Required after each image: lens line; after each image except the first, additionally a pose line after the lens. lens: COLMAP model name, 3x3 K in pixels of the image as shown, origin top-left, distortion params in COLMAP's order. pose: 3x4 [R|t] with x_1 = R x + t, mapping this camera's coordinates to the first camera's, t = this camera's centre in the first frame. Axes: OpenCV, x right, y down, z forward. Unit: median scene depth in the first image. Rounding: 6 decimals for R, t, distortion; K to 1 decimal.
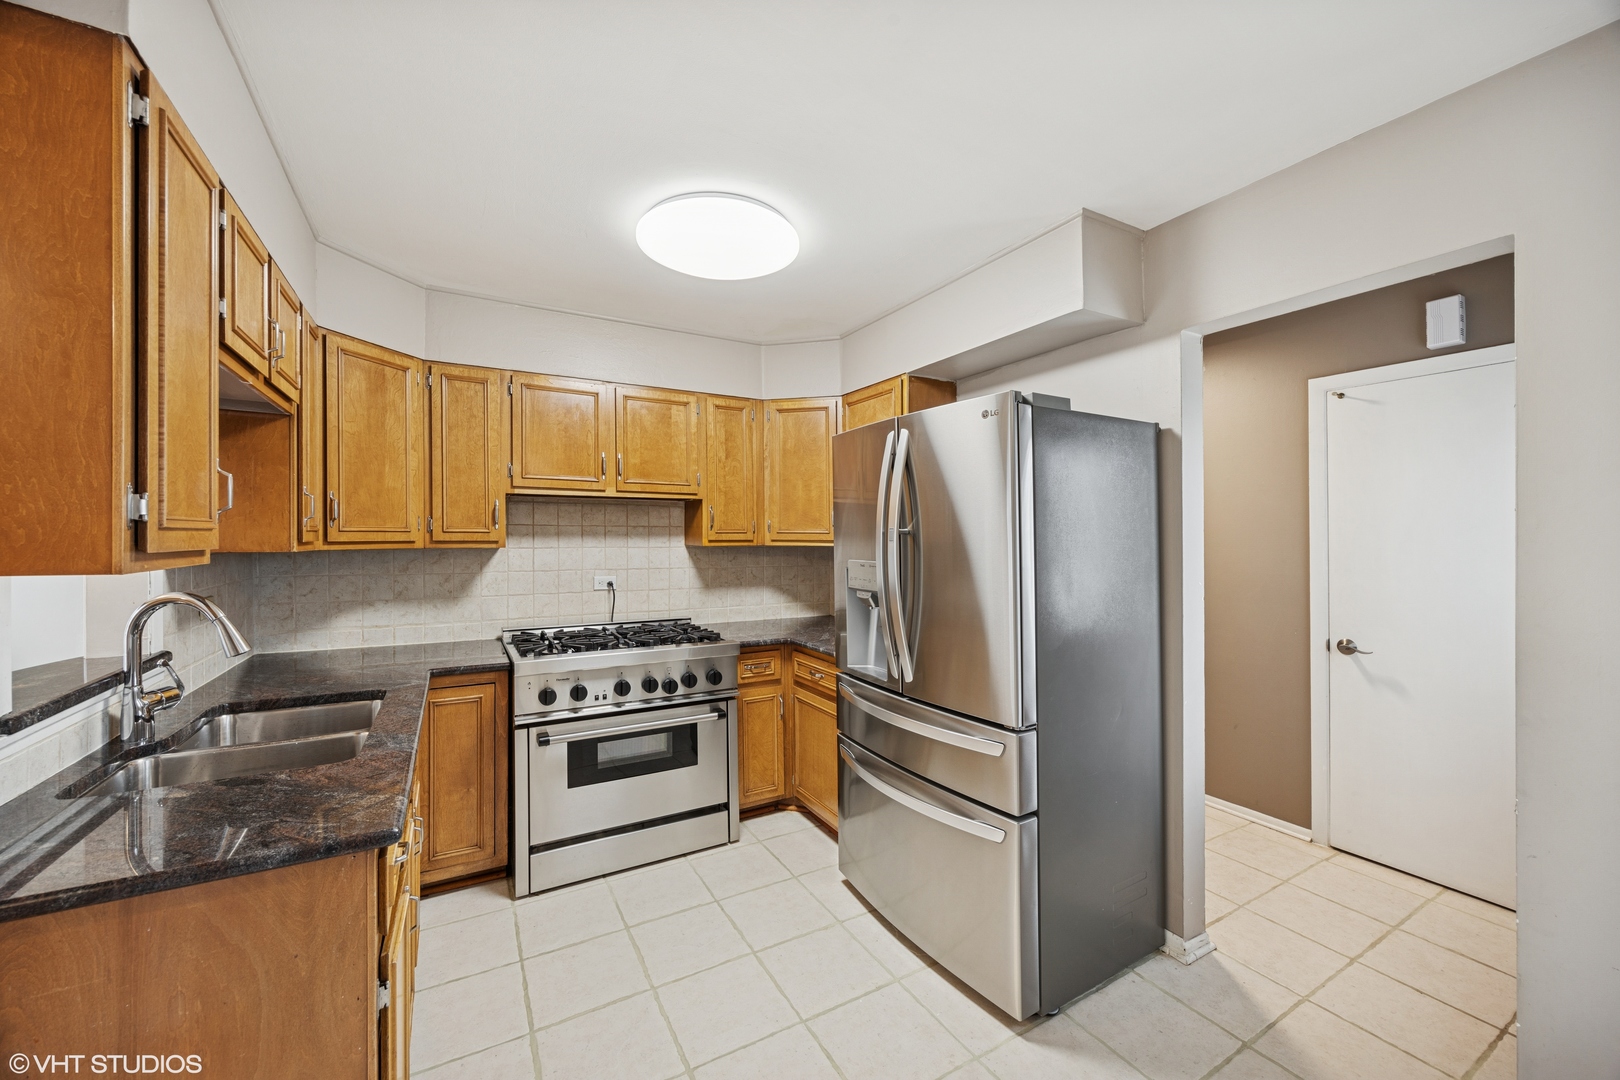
lens RADIAL K [[623.6, 0, 814.9], [0, 623.6, 543.3], [0, 0, 1]] dist [-0.002307, -0.000959]
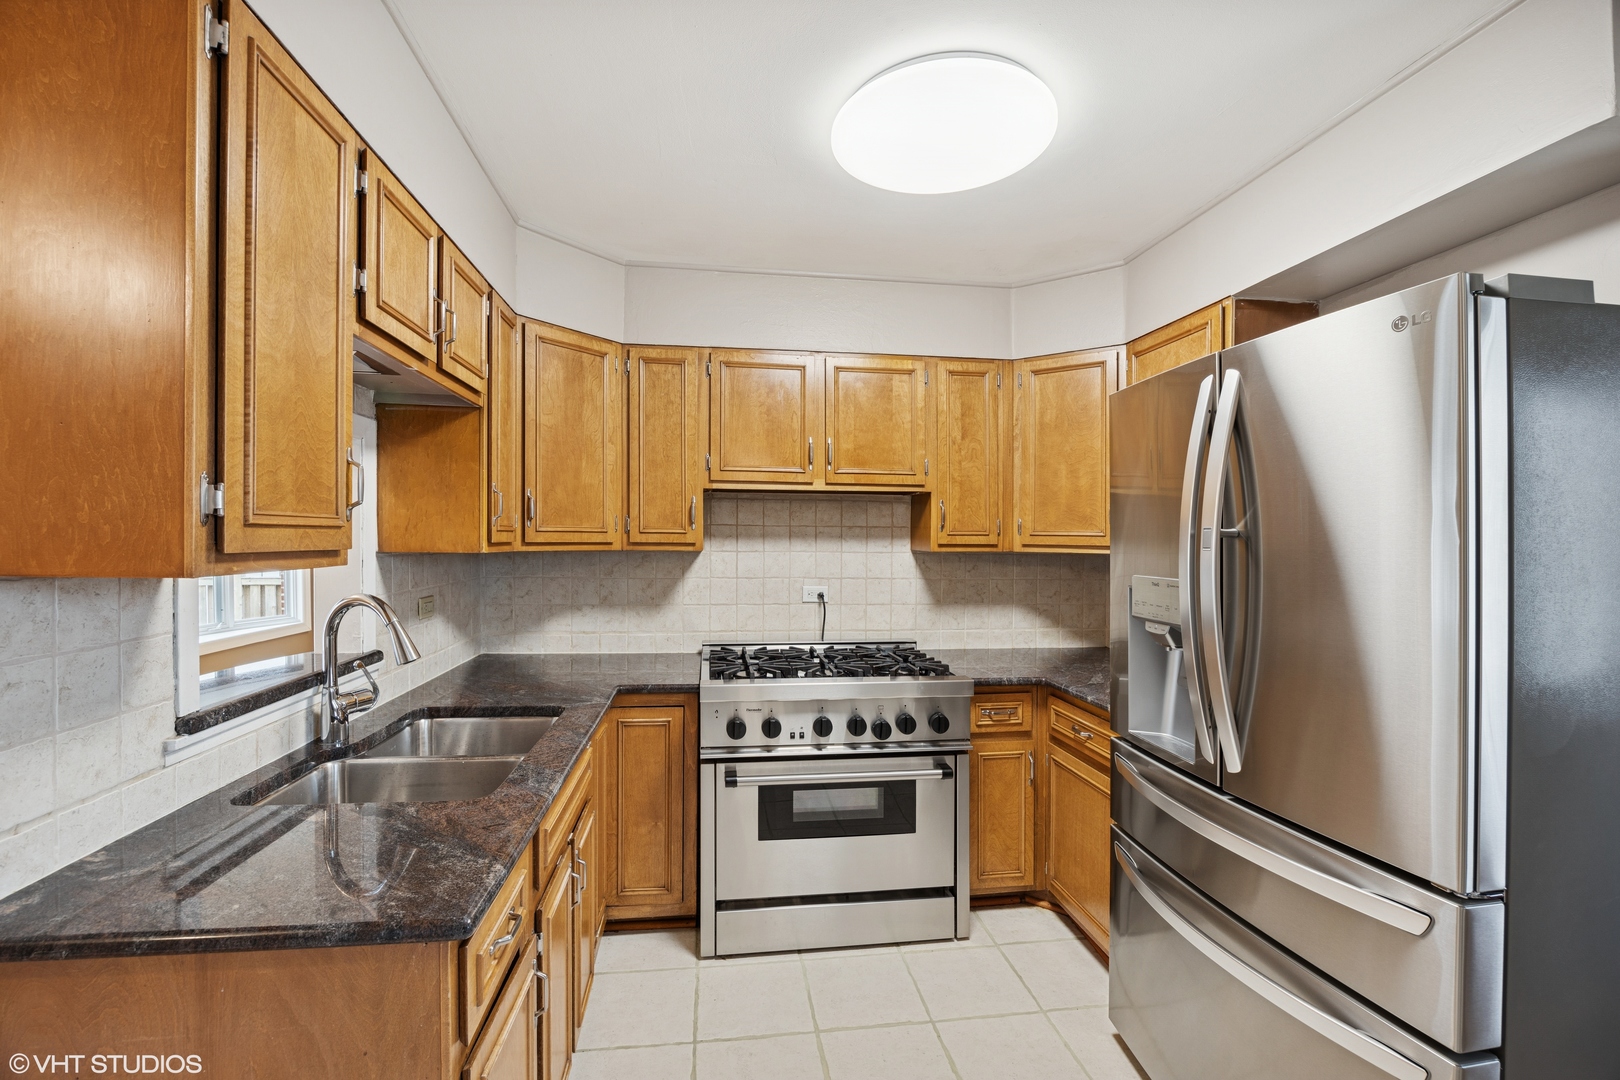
lens RADIAL K [[700.1, 0, 807.6], [0, 700.1, 553.2], [0, 0, 1]] dist [-0.023143, 0.003114]
pose [[0.926035, 0.012915, -0.377217, 0.011925], [-0.009957, 0.999902, 0.009792, -0.000757], [0.377306, -0.005311, 0.926073, 0.166762]]
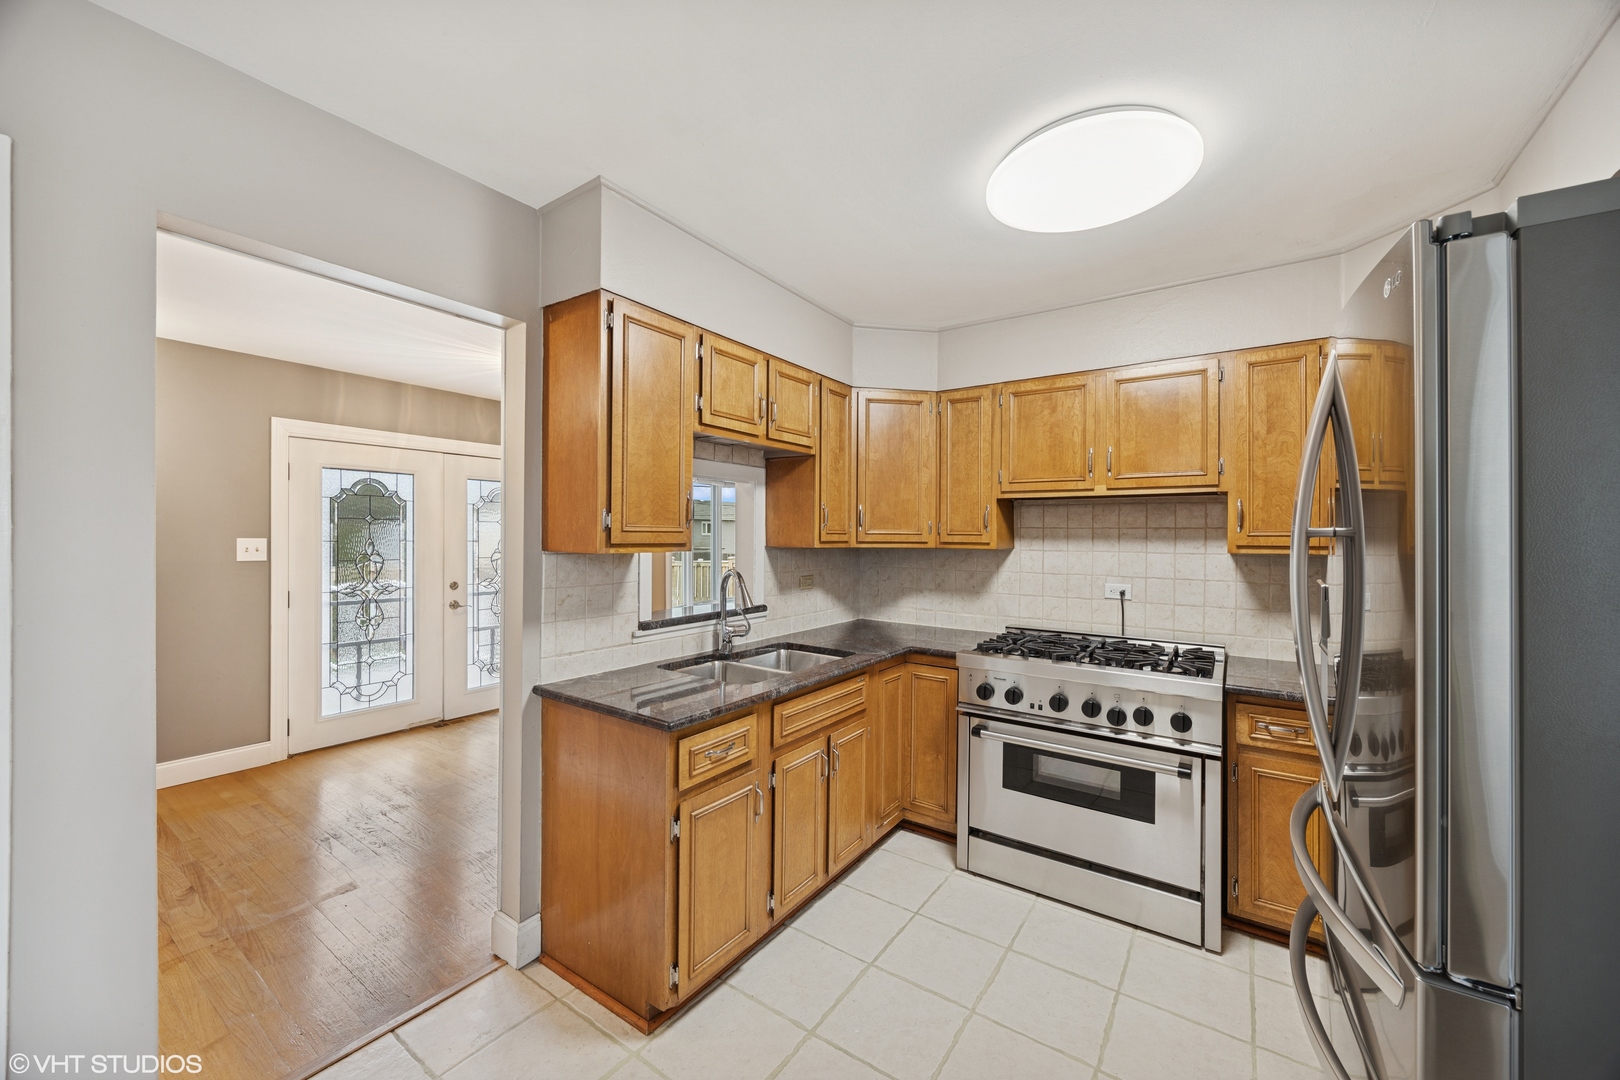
lens RADIAL K [[623.6, 0, 804.6], [0, 623.6, 548.5], [0, 0, 1]] dist [-0.002307, -0.000959]
pose [[0.418132, 0.018619, -0.908195, 0.391395], [-0.018047, 0.999763, 0.012188, -0.001352], [0.908207, 0.011295, 0.418369, 0.287429]]
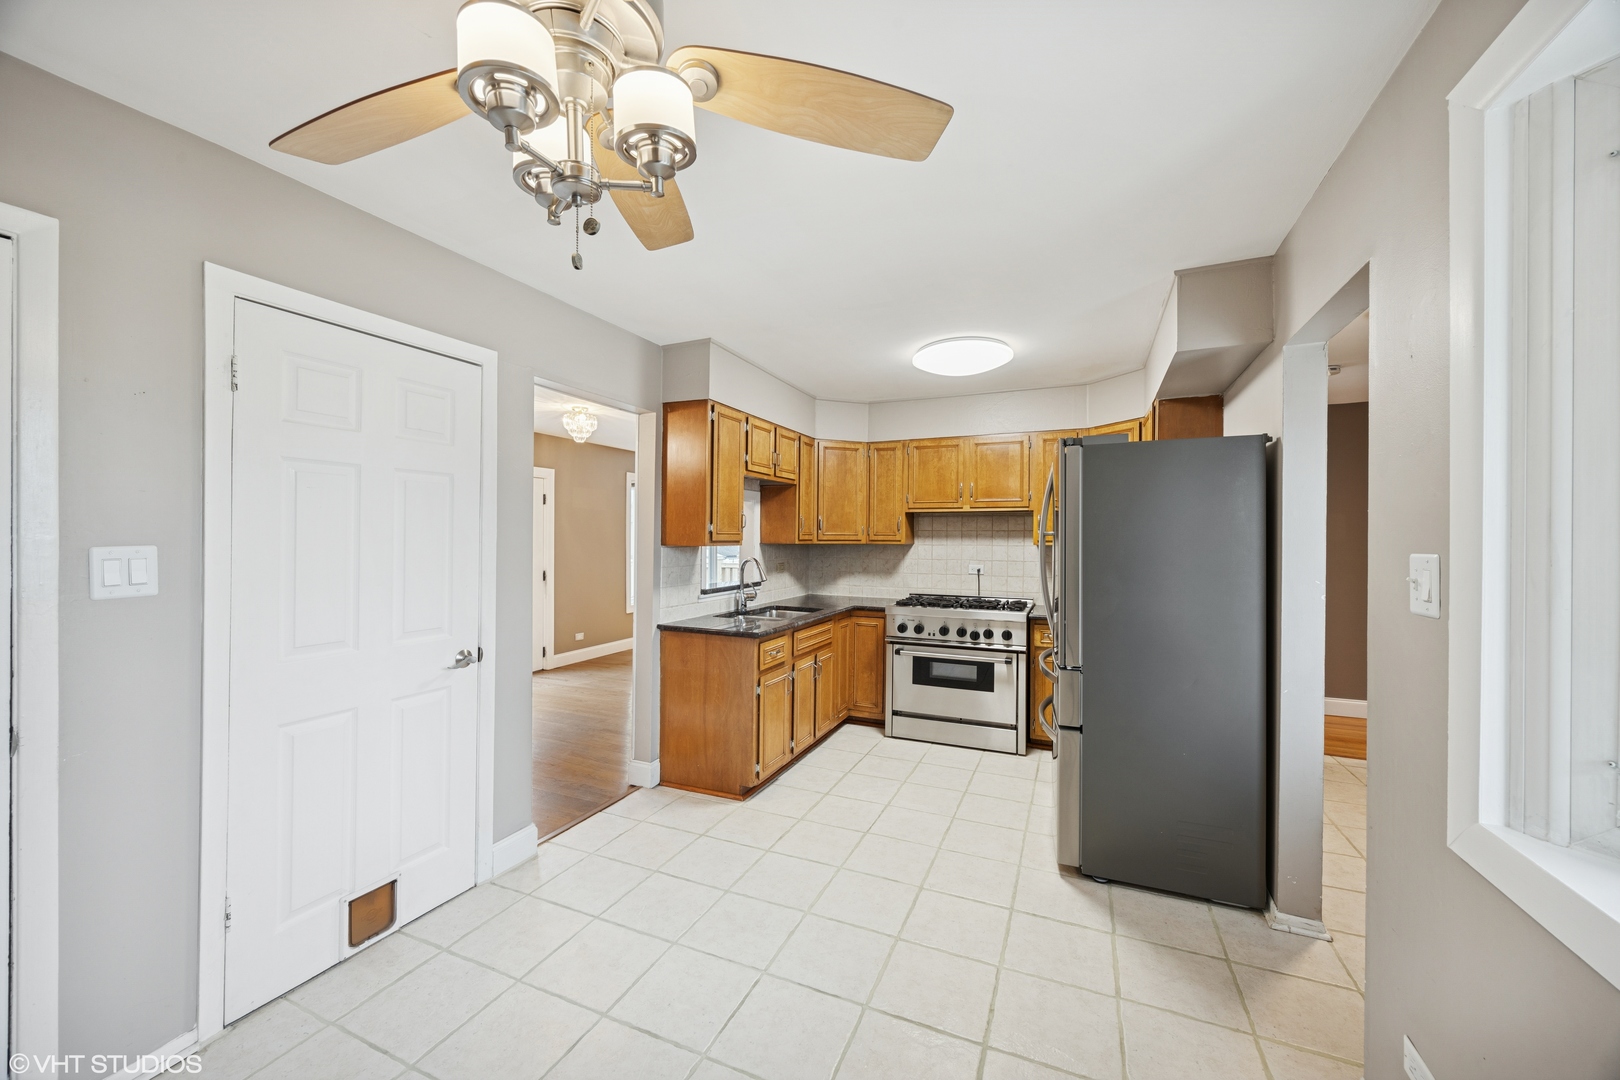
lens RADIAL K [[623.6, 0, 798.5], [0, 623.6, 564.7], [0, 0, 1]] dist [-0.002307, -0.000959]
pose [[0.578687, 0.036380, -0.814738, 0.838091], [-0.014662, 0.999307, 0.034208, 0.009894], [0.815418, -0.007850, 0.578819, -0.262624]]
